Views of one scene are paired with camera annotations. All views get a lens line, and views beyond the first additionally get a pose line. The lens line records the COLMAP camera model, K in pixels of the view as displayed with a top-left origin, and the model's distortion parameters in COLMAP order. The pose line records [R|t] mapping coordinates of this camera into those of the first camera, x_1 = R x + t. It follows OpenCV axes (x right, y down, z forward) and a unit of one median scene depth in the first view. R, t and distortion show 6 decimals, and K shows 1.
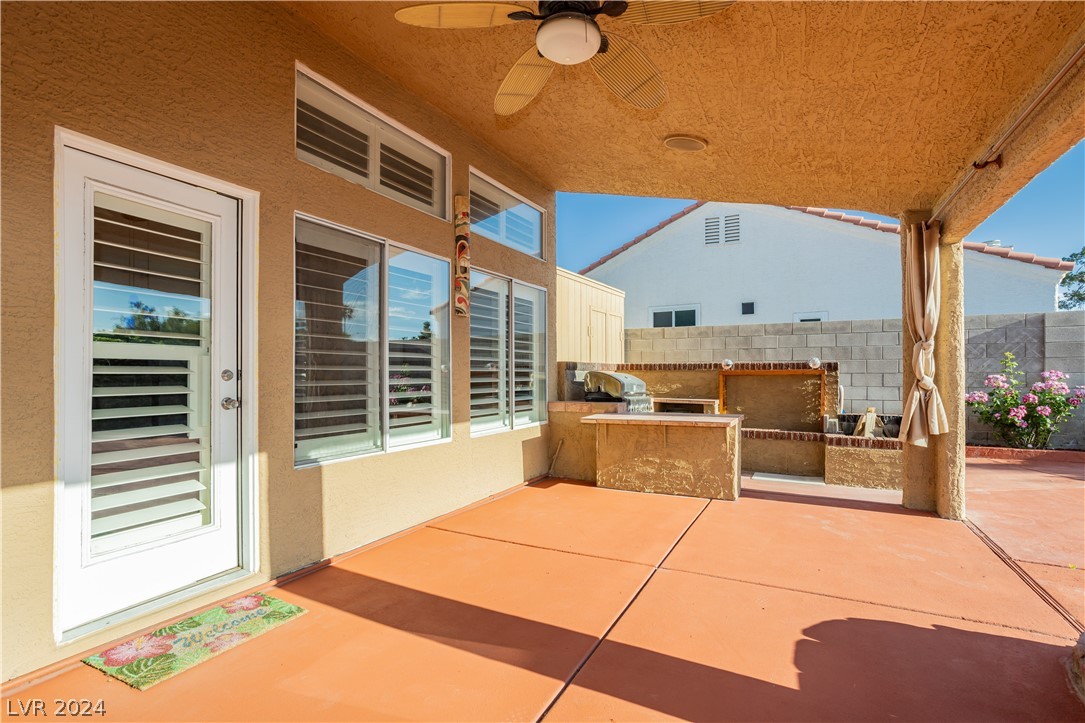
lens RADIAL K [[542.0, 0, 561.6], [0, 542.0, 370.8], [0, 0, 1]] dist [-0.059915, 0.040153]
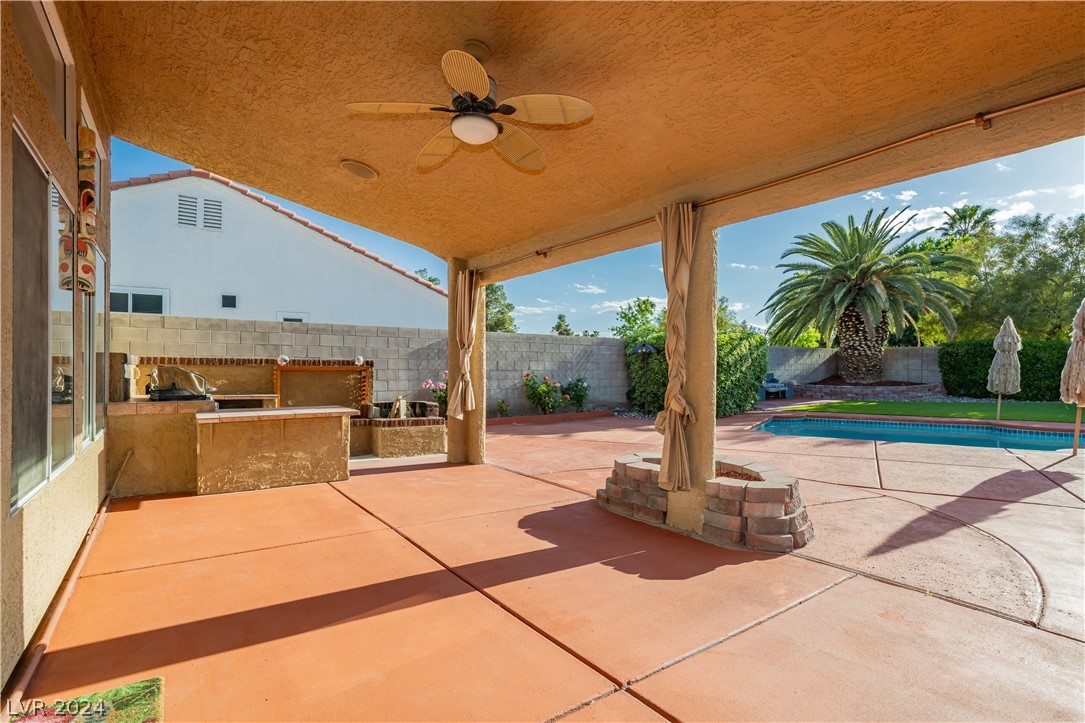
lens RADIAL K [[542.0, 0, 561.6], [0, 542.0, 370.8], [0, 0, 1]] dist [-0.059915, 0.040153]
pose [[0.438647, 0.002760, 0.898655, -0.467322], [-0.010749, 0.999940, 0.002176, 0.000446], [-0.898595, -0.010614, 0.438650, 0.076582]]
